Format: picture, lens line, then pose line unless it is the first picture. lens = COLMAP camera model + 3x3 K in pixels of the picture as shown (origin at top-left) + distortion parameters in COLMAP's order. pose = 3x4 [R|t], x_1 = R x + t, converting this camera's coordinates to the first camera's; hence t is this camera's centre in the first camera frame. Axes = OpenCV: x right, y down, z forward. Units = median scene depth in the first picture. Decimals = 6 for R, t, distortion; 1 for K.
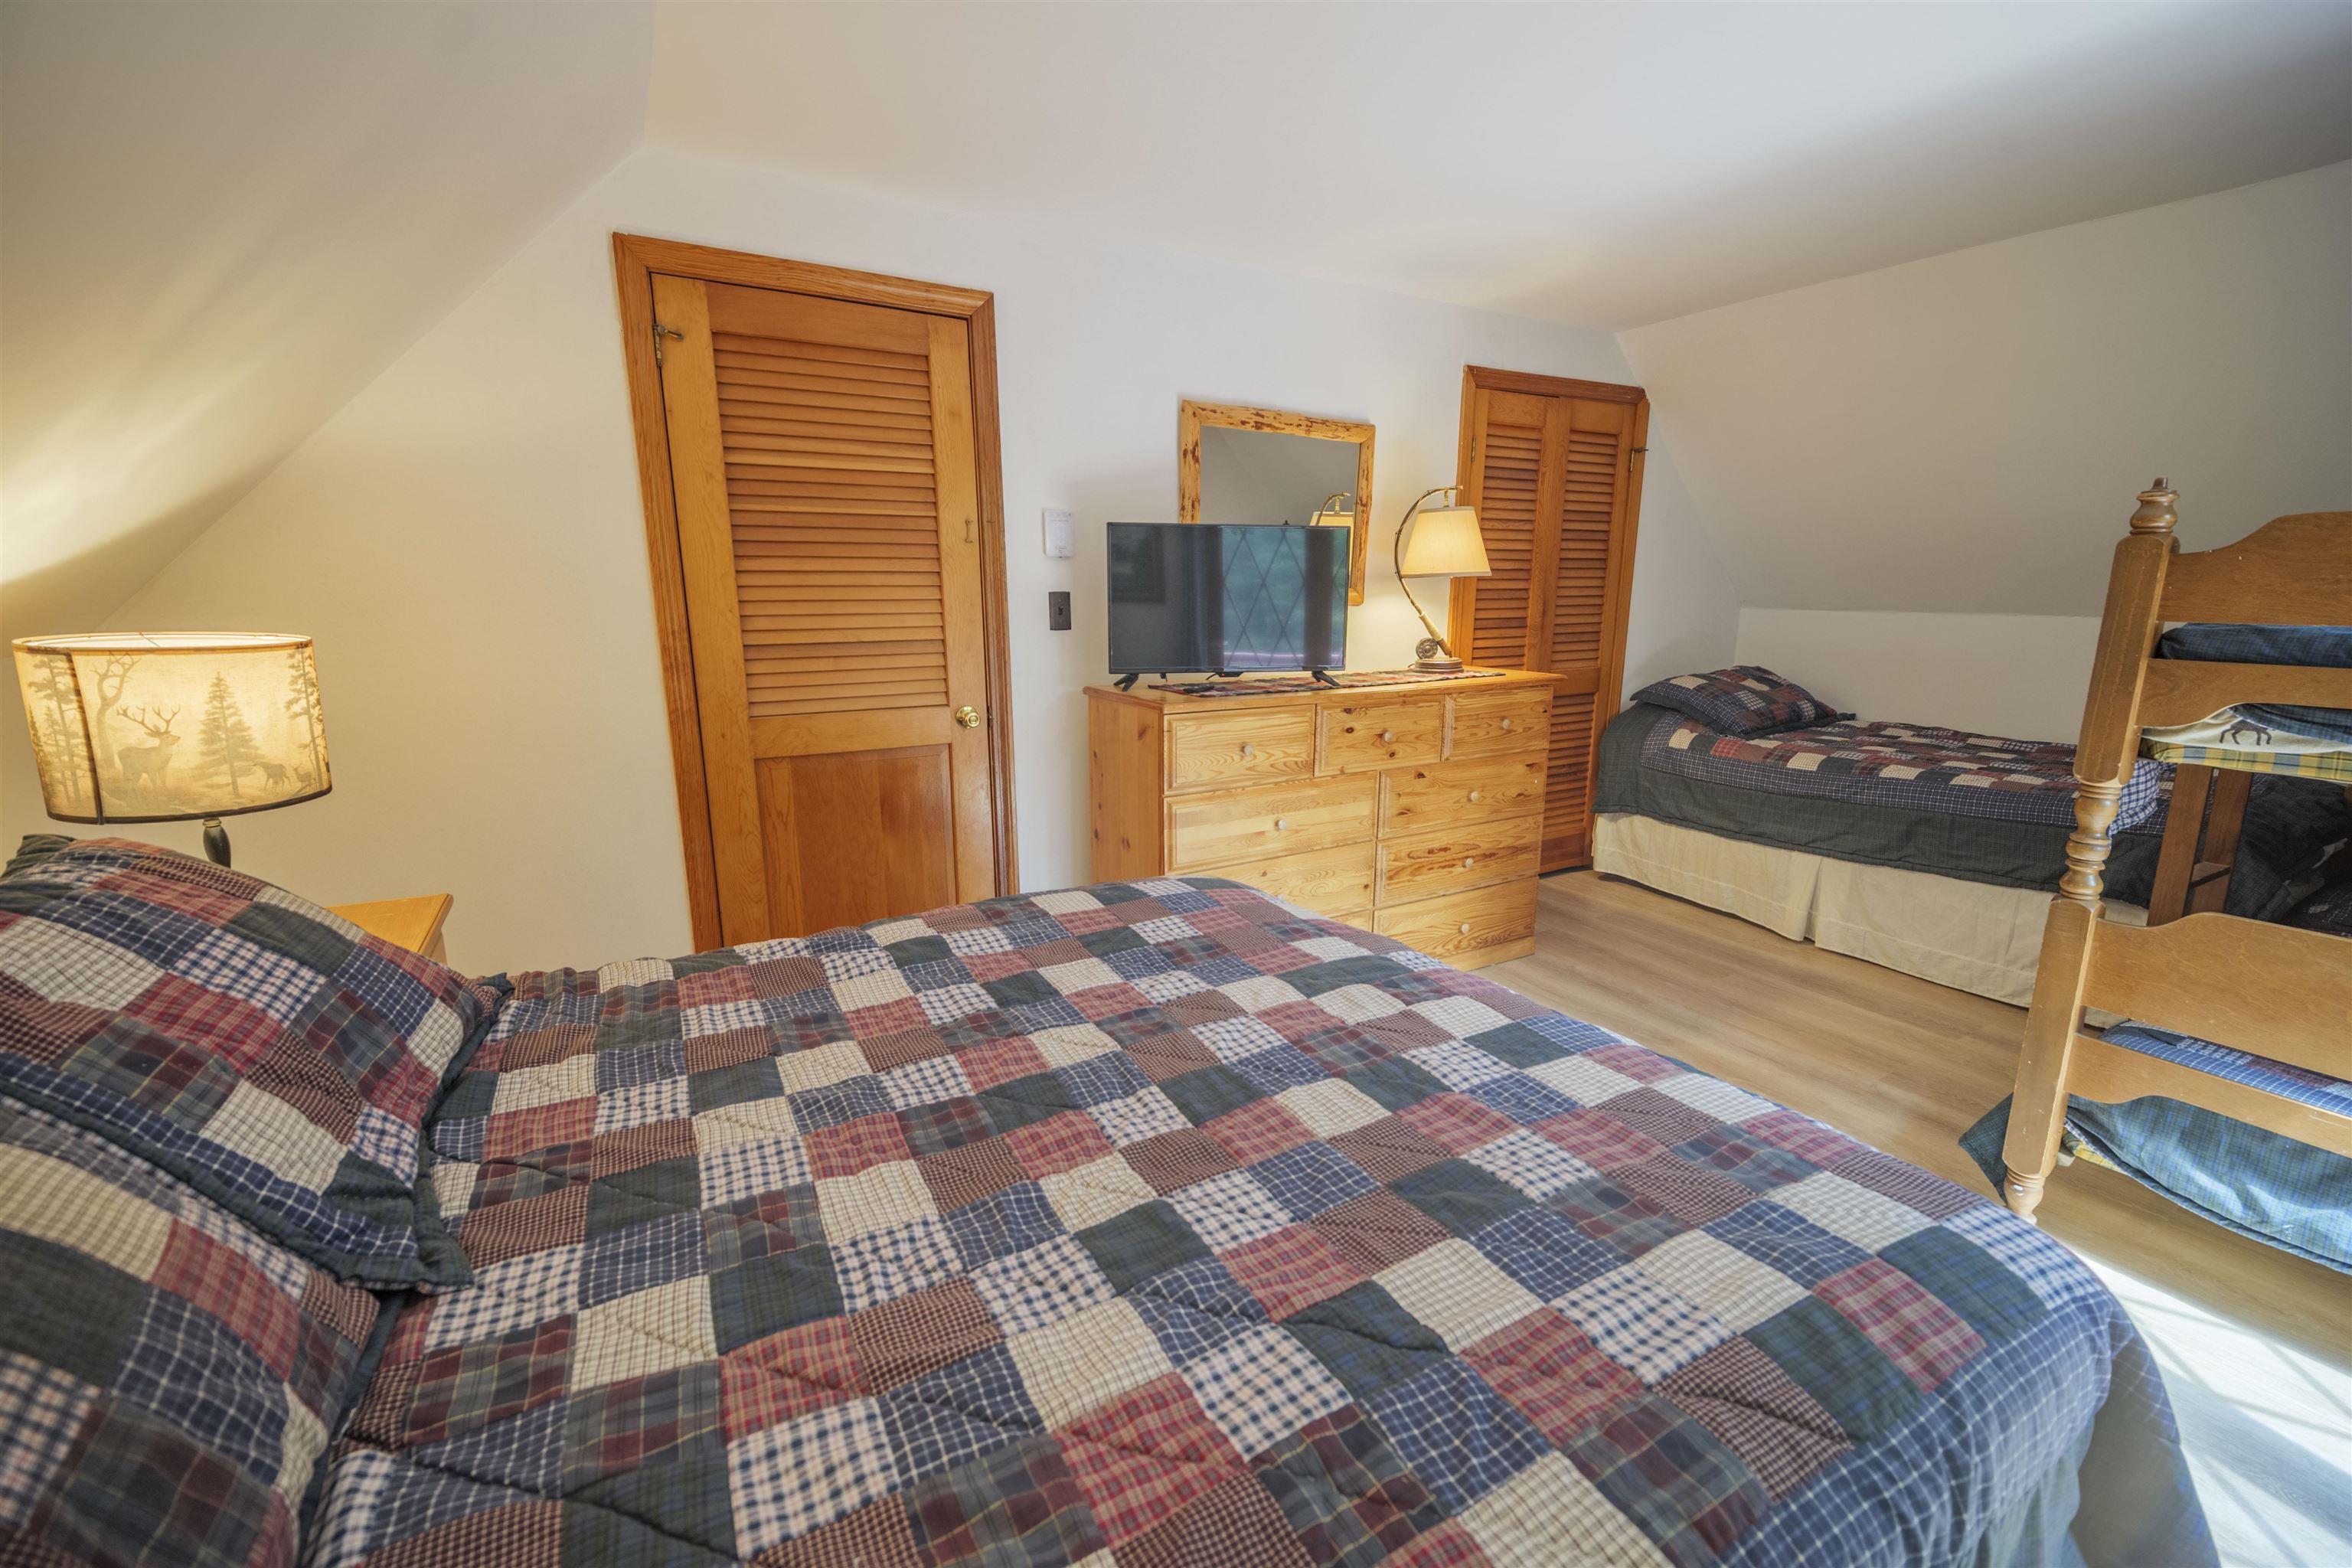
lens RADIAL K [[974.5, 0, 1182.9], [0, 974.5, 790.2], [0, 0, 1]] dist [0.012515, -0.008123]
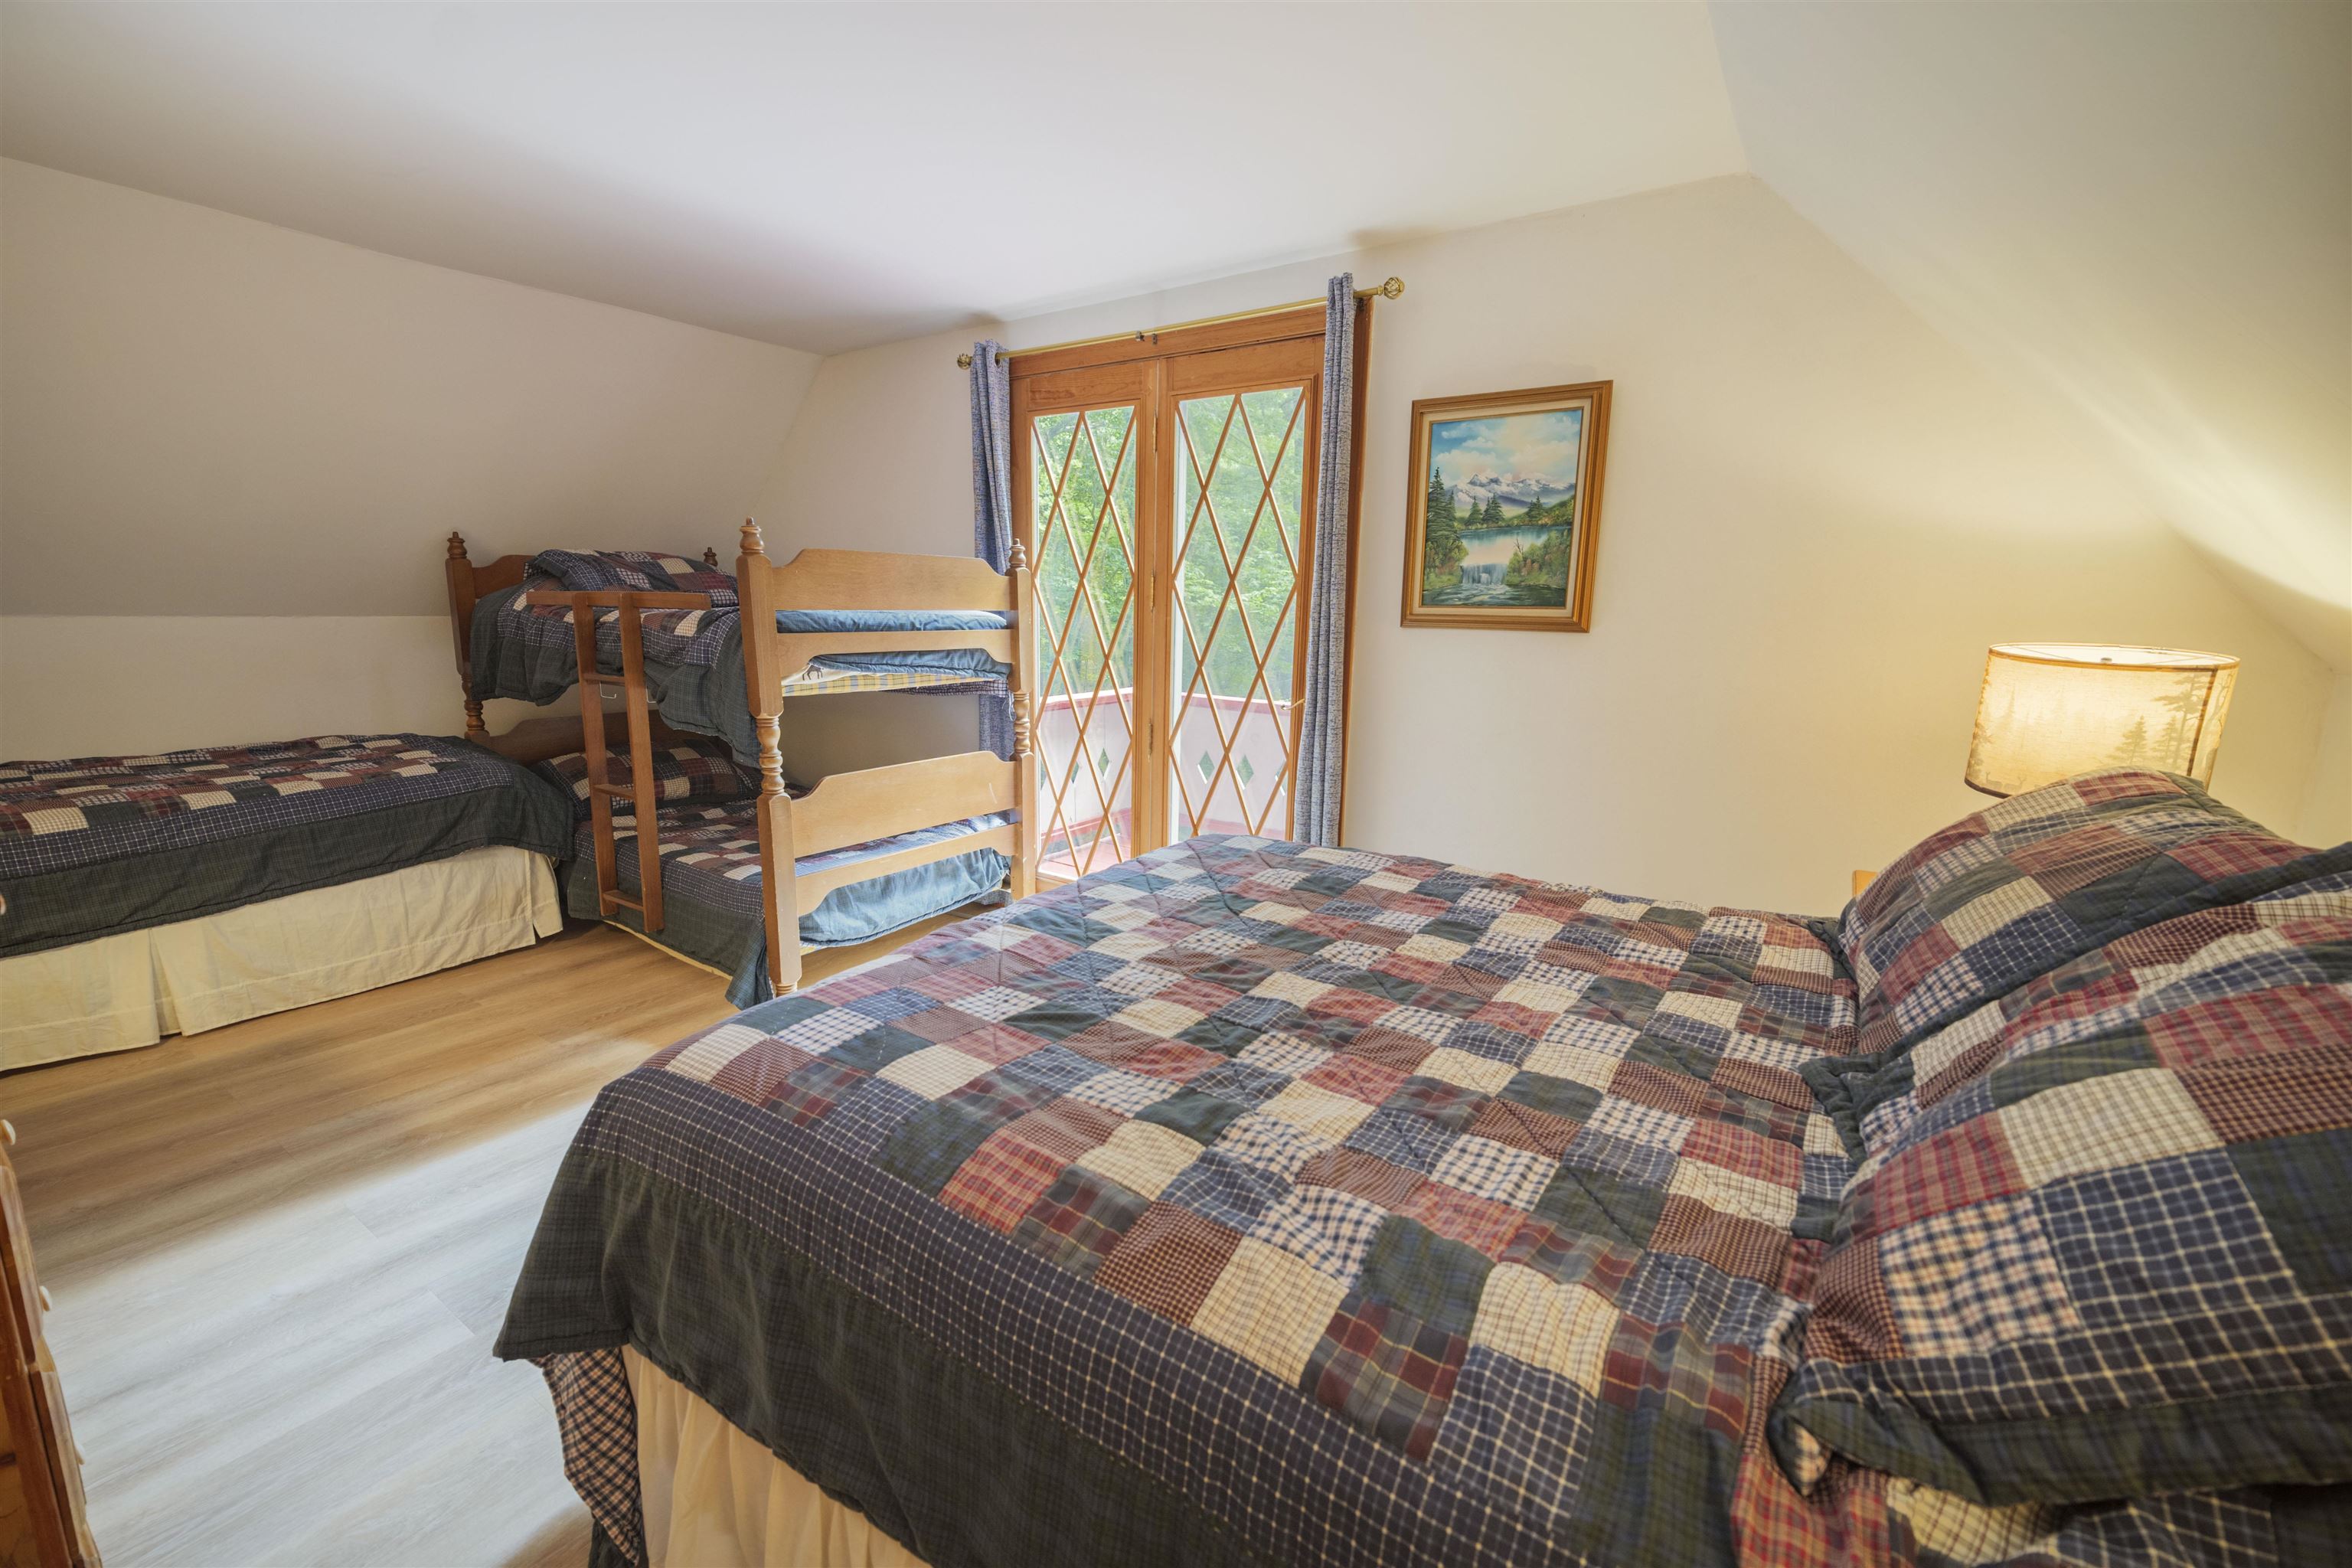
lens RADIAL K [[974.5, 0, 1182.9], [0, 974.5, 790.2], [0, 0, 1]] dist [0.012515, -0.008123]
pose [[-0.435429, -0.173492, 0.883347, -1.109308], [0.174255, 0.946451, 0.271782, -0.311868], [-0.883197, 0.272270, -0.381881, 1.620044]]
